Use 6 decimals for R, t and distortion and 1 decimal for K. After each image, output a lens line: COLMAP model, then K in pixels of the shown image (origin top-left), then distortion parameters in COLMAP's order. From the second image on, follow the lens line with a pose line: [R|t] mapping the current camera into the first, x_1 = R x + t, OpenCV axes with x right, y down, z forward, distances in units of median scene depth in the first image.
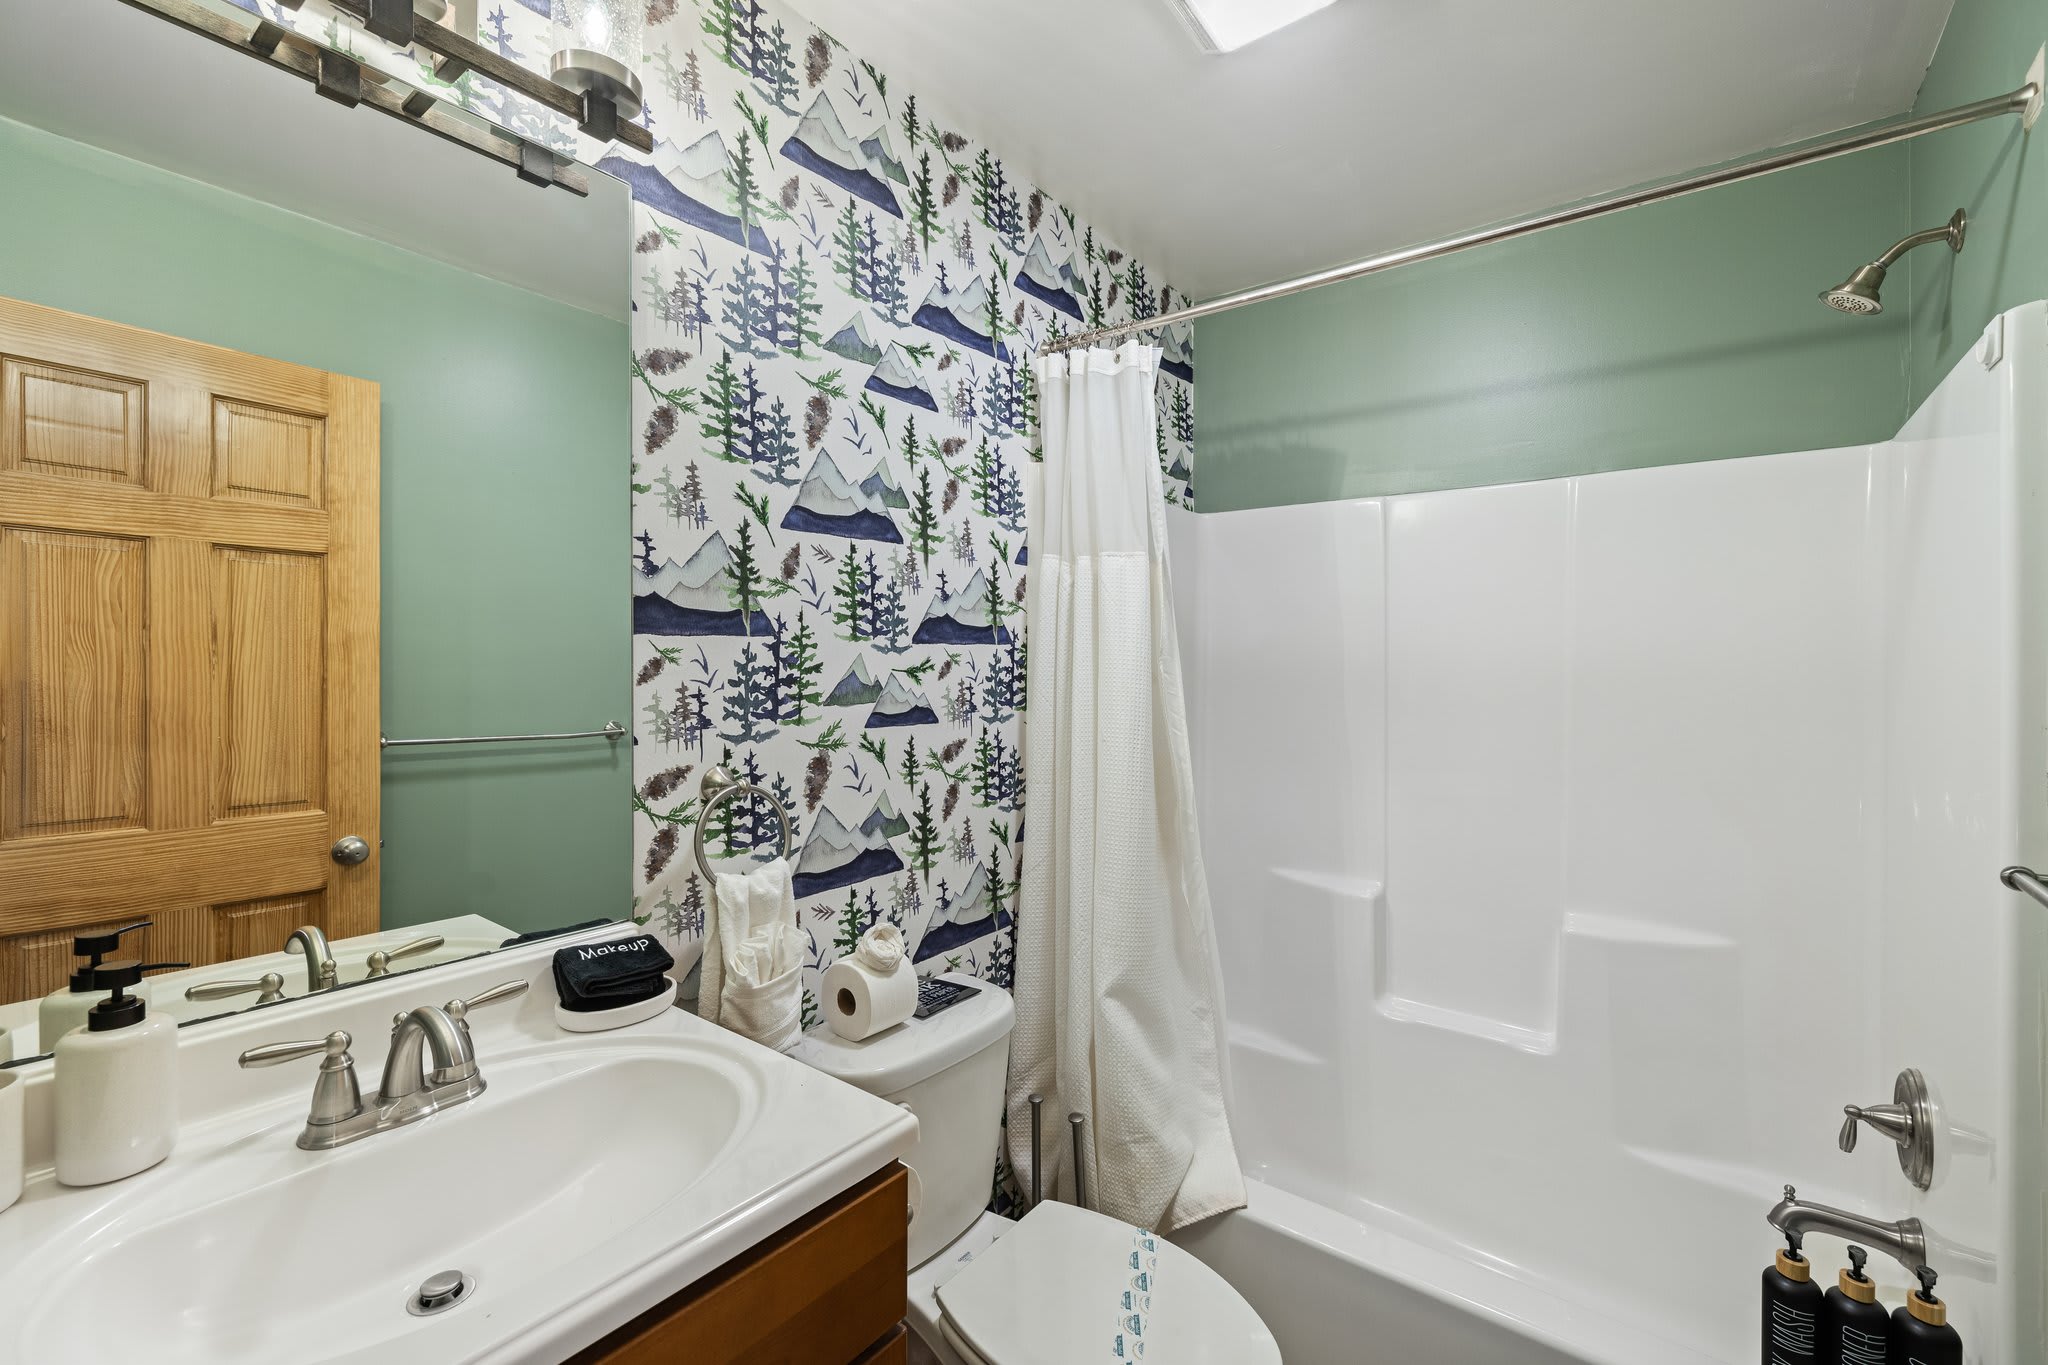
lens RADIAL K [[854.8, 0, 1022.0], [0, 854.8, 673.1], [0, 0, 1]] dist [-0.003403, -0.000240]
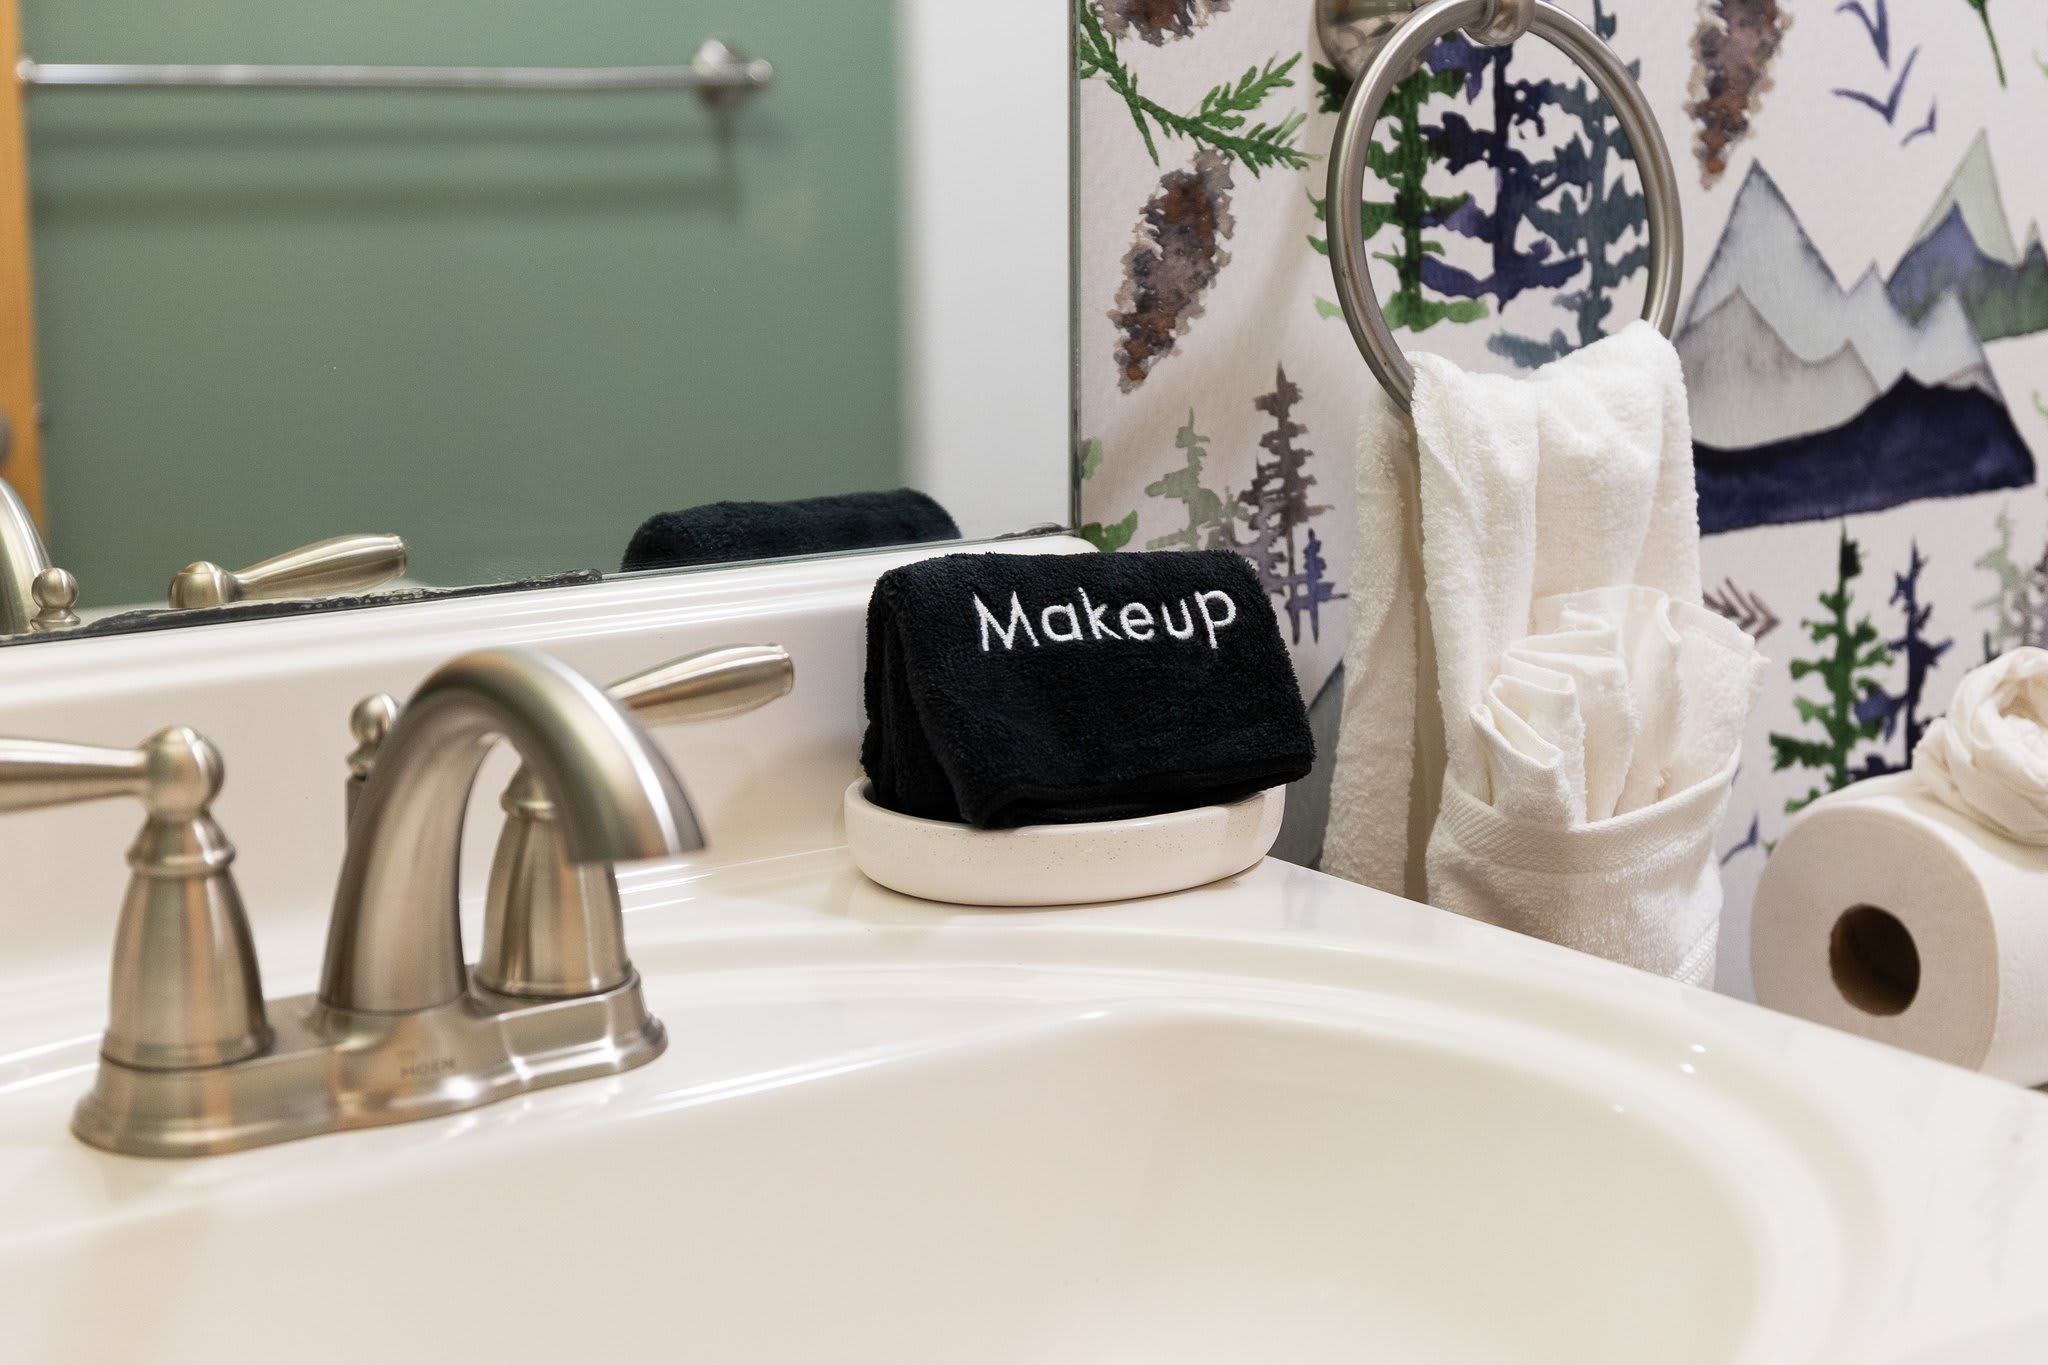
lens RADIAL K [[3125.3, 0, 1024.0], [0, 3125.3, 682.5], [0, 0, 1]] dist [-0.066251, -0.144500]
pose [[0.954830, 0.053126, -0.292365, -0.188779], [0.003683, 0.981697, 0.190415, 0.148356], [0.297130, -0.182891, 0.937158, 0.138405]]
